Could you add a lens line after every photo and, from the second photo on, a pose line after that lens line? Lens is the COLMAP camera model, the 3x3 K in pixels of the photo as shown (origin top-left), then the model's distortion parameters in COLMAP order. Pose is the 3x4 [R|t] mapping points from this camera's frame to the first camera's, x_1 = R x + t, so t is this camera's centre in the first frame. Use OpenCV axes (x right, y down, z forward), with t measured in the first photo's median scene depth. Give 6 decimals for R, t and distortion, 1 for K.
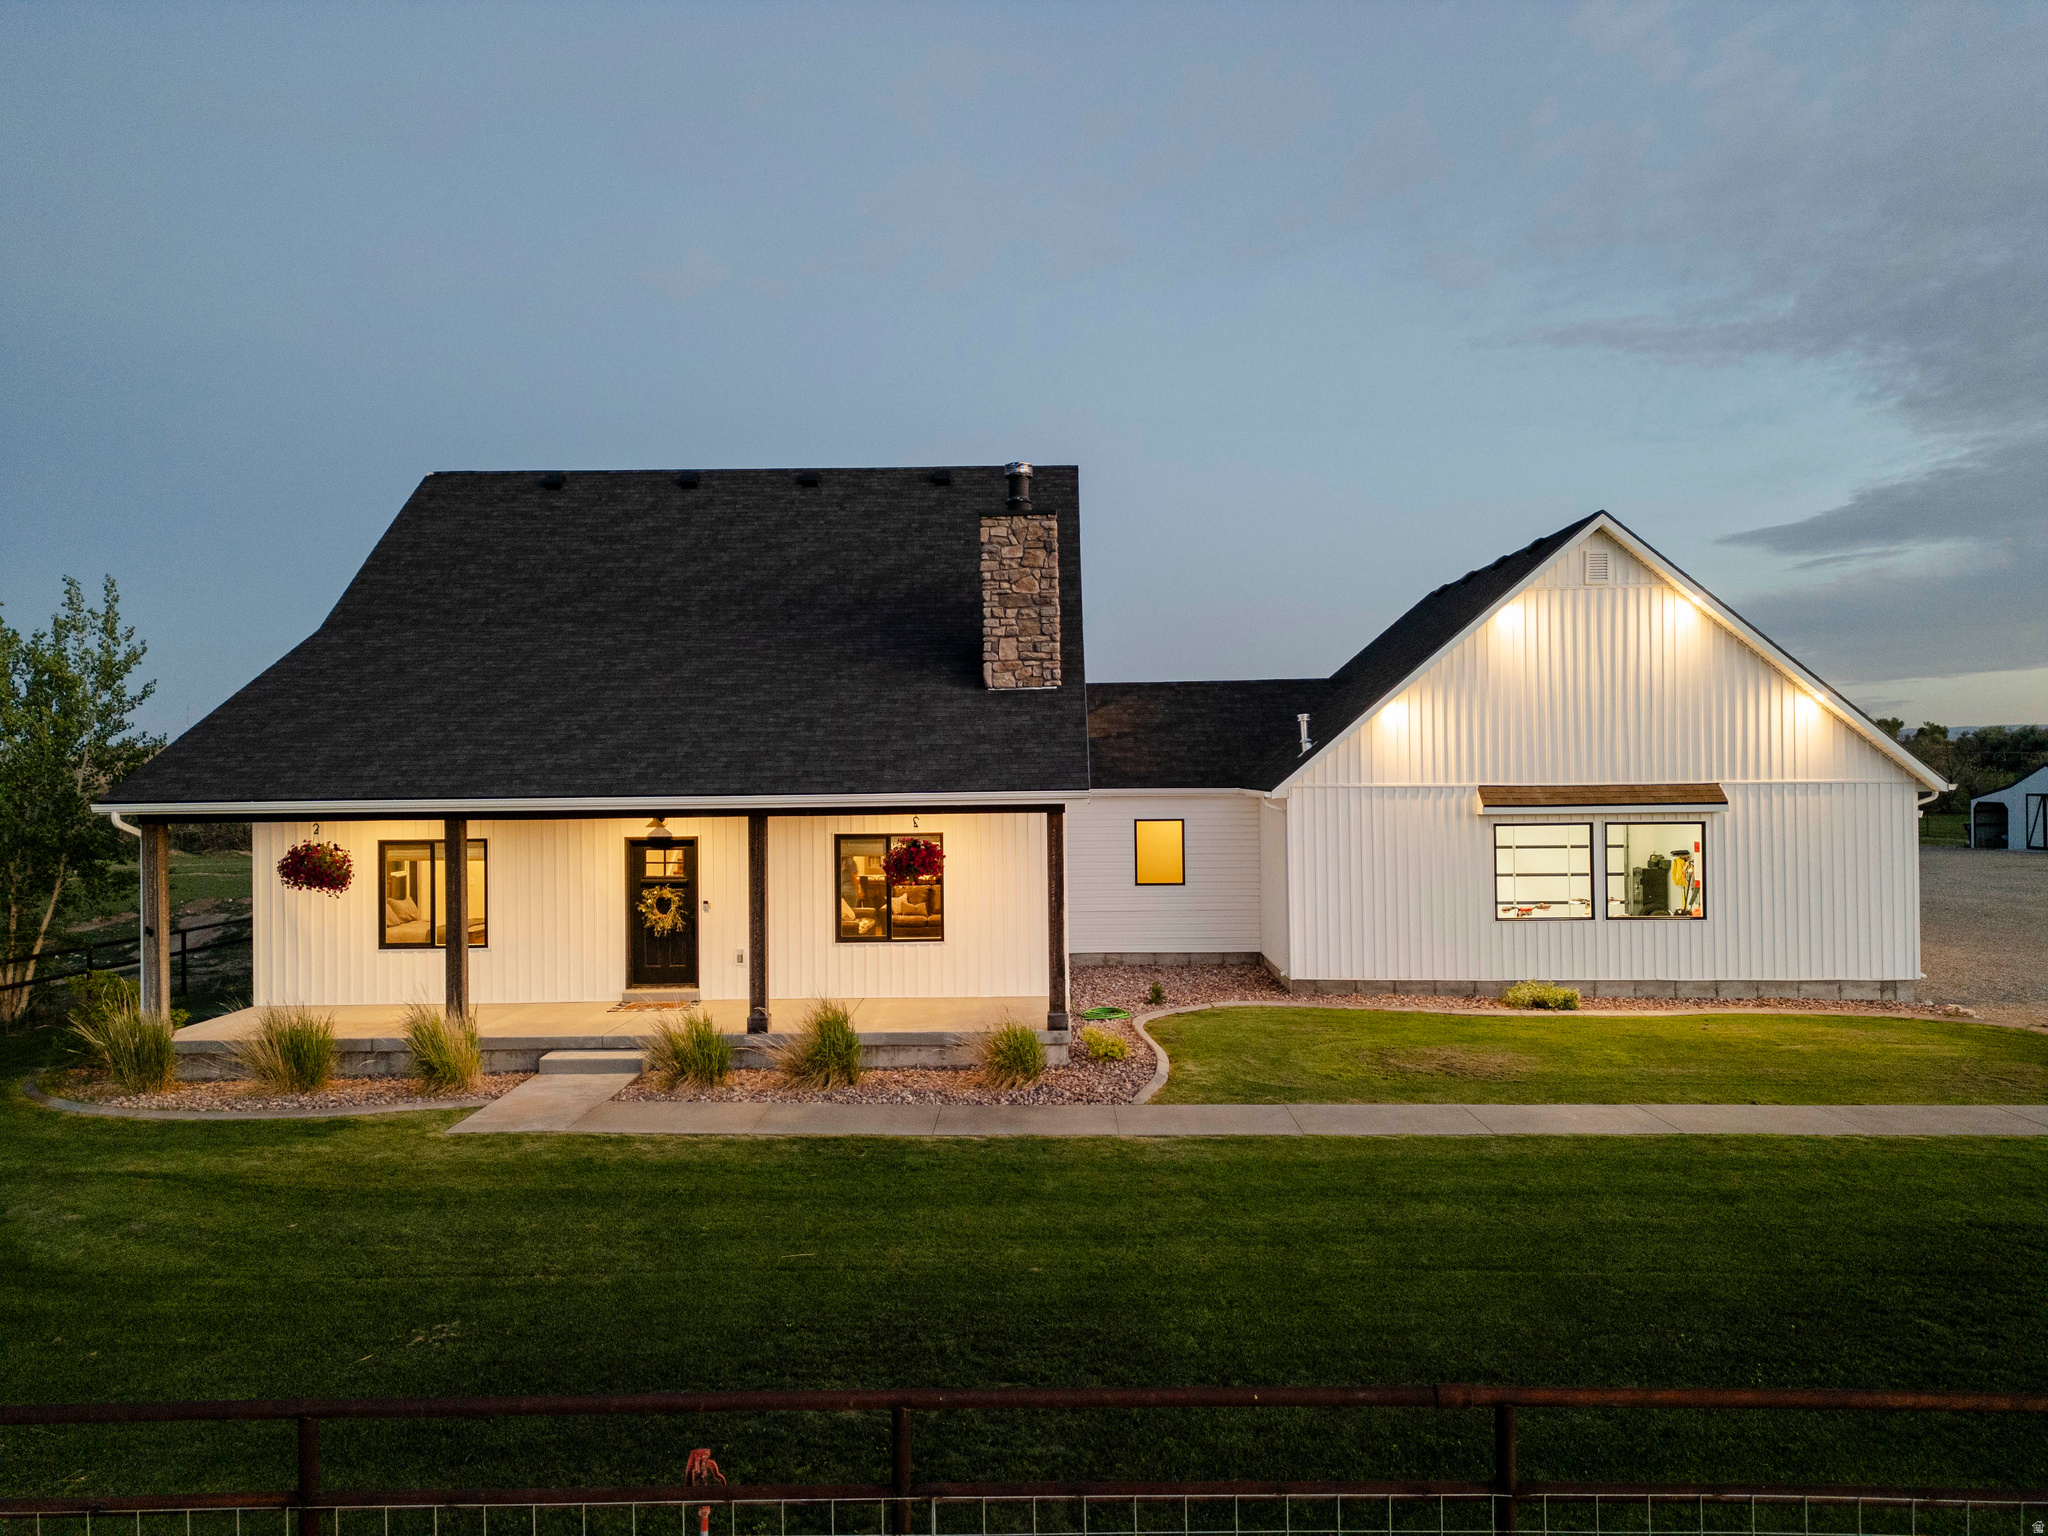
lens RADIAL K [[1428.3, 0, 1062.4], [0, 1428.3, 768.2], [0, 0, 1]] dist [0.085297, -0.094814]
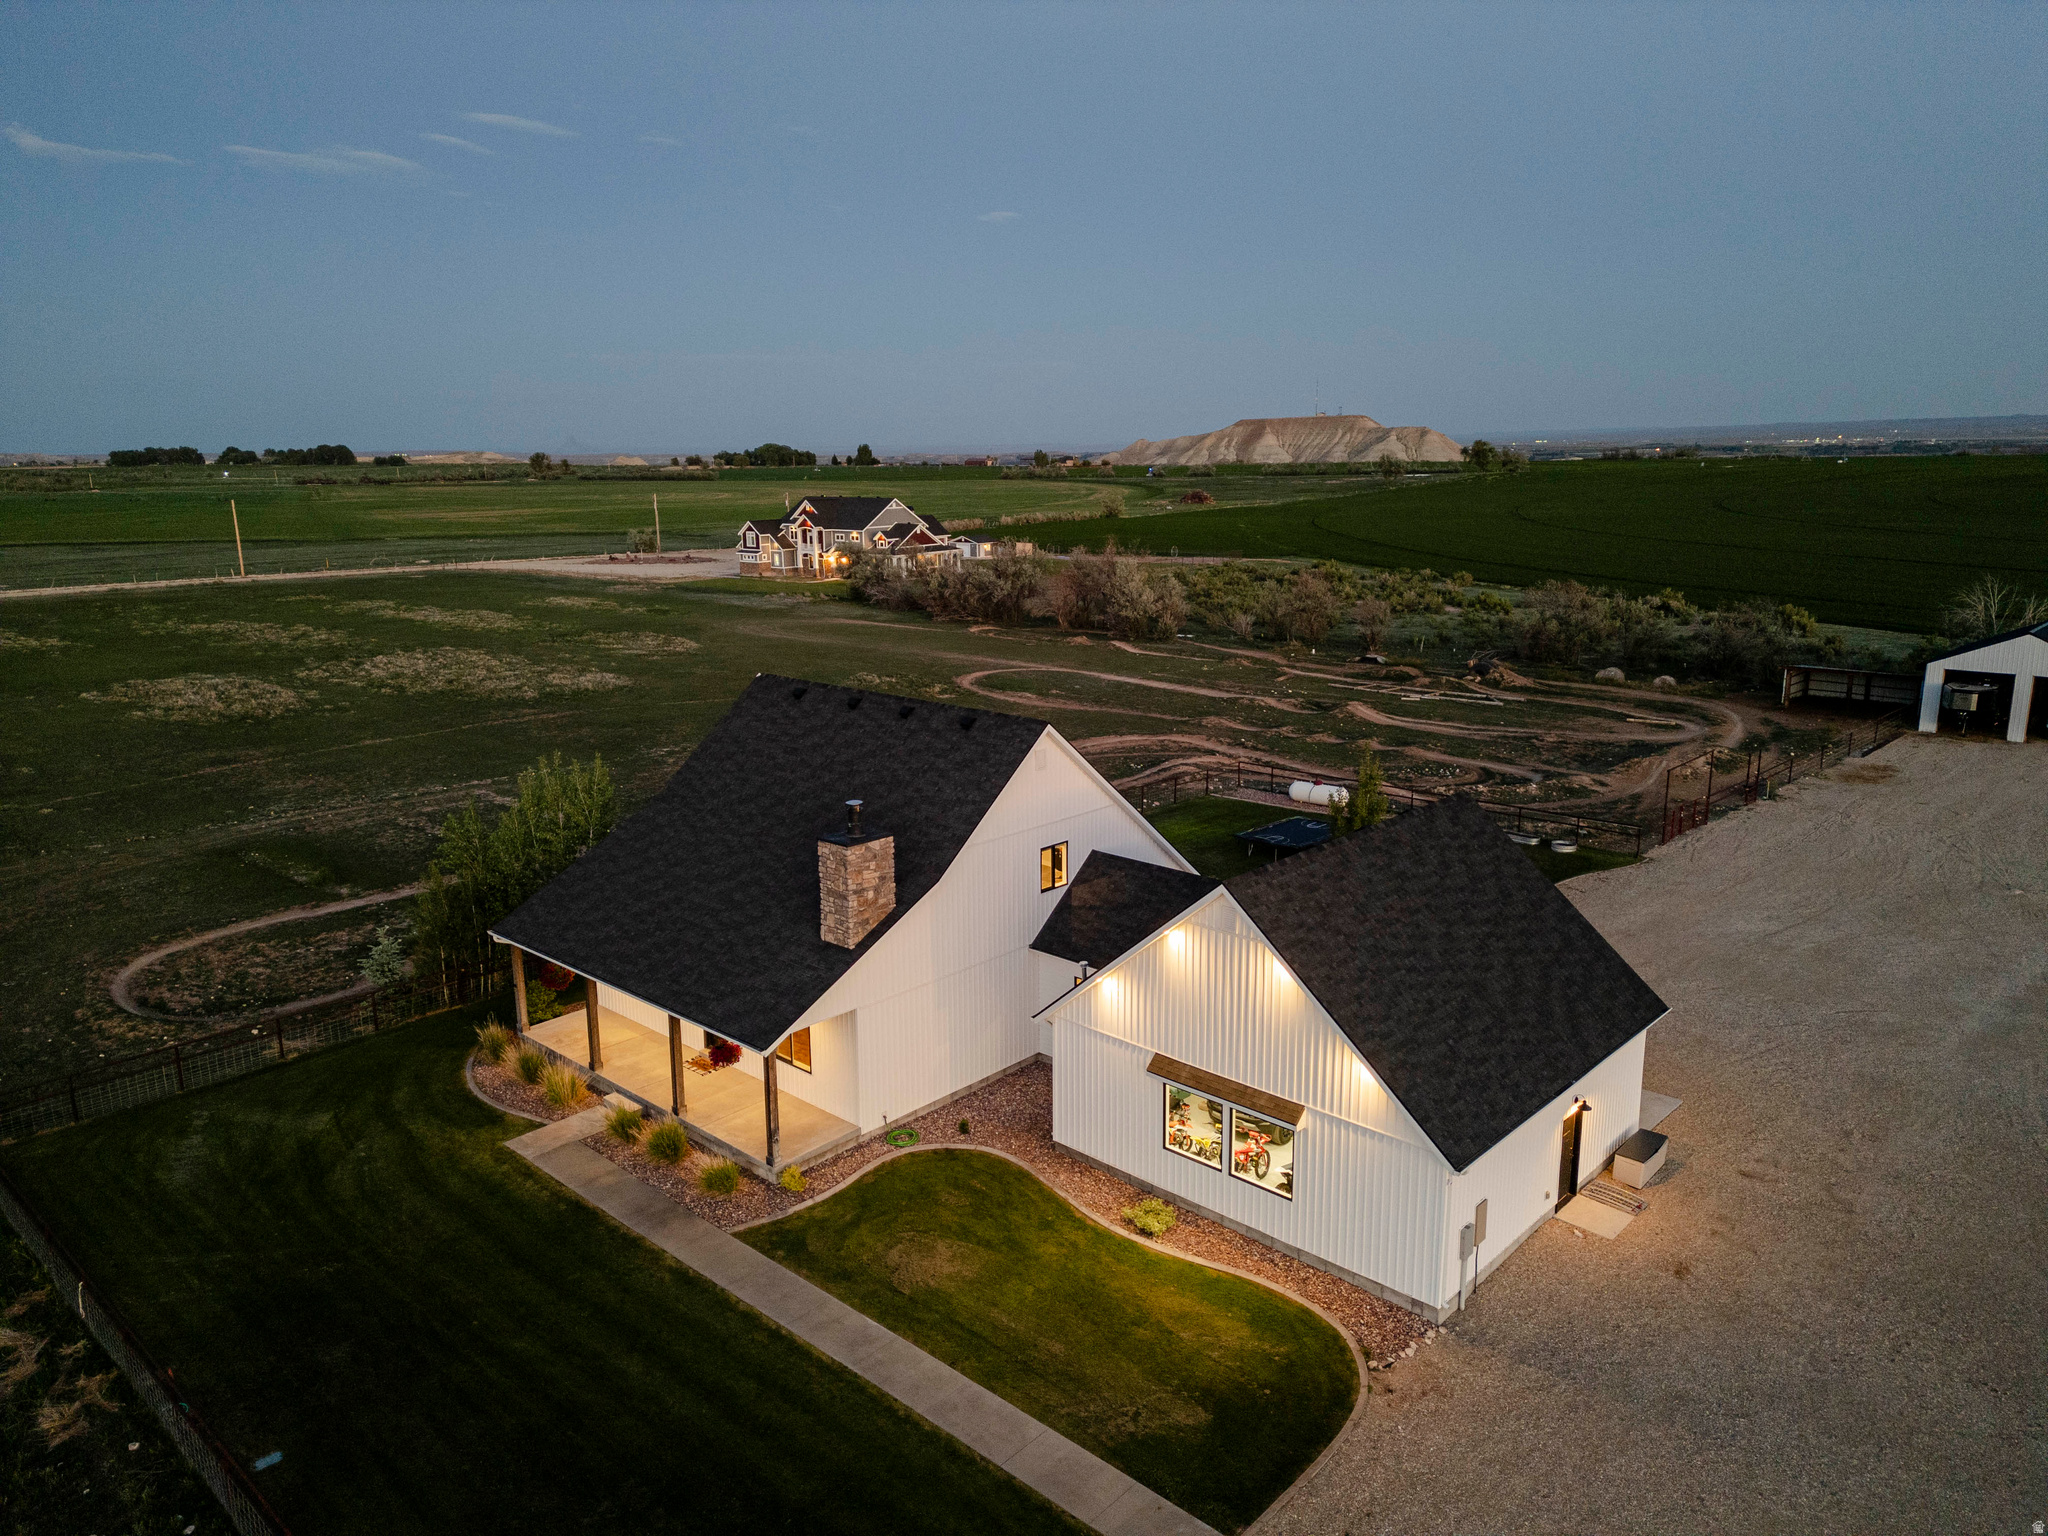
lens RADIAL K [[1426.4, 0, 1065.6], [0, 1426.4, 768.1], [0, 0, 1]] dist [0.071213, -0.072002]
pose [[0.752607, 0.150815, -0.640966, 1.178780], [-0.015653, 0.977240, 0.211559, -0.599103], [0.658284, -0.149188, 0.737839, -0.010005]]
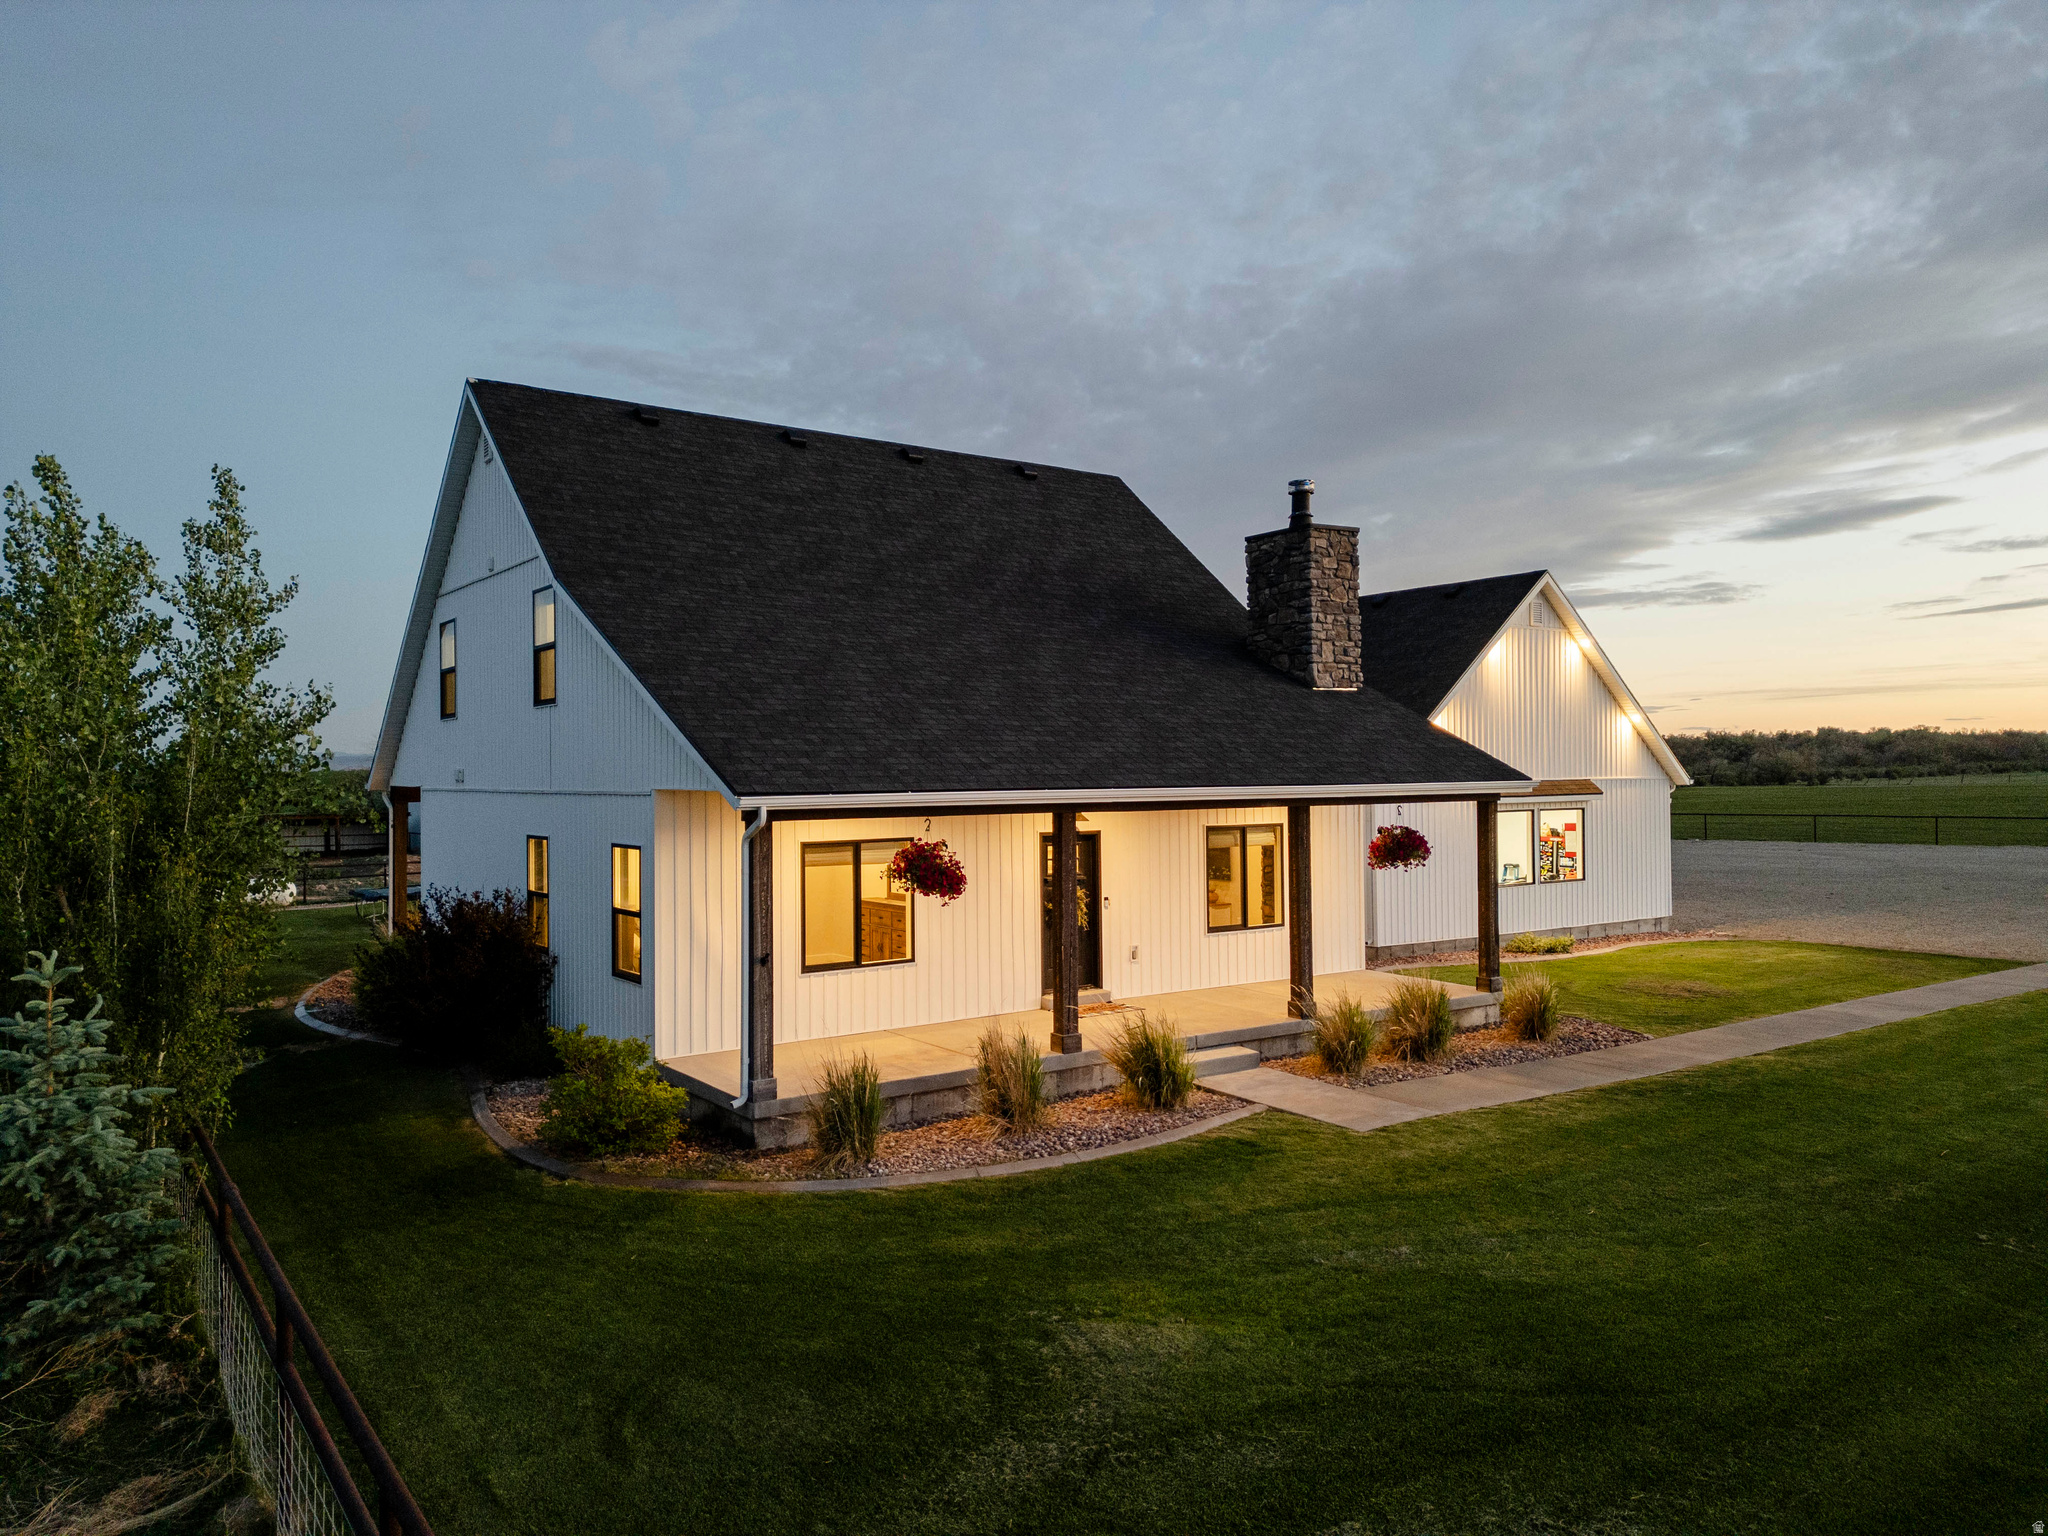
lens RADIAL K [[1426.4, 0, 1065.6], [0, 1426.4, 768.1], [0, 0, 1]] dist [0.071213, -0.072002]
pose [[0.792882, 0.006044, 0.609345, -0.844062], [0.000509, 0.999944, -0.010581, 0.015711], [-0.609375, 0.008700, 0.792835, 0.259294]]
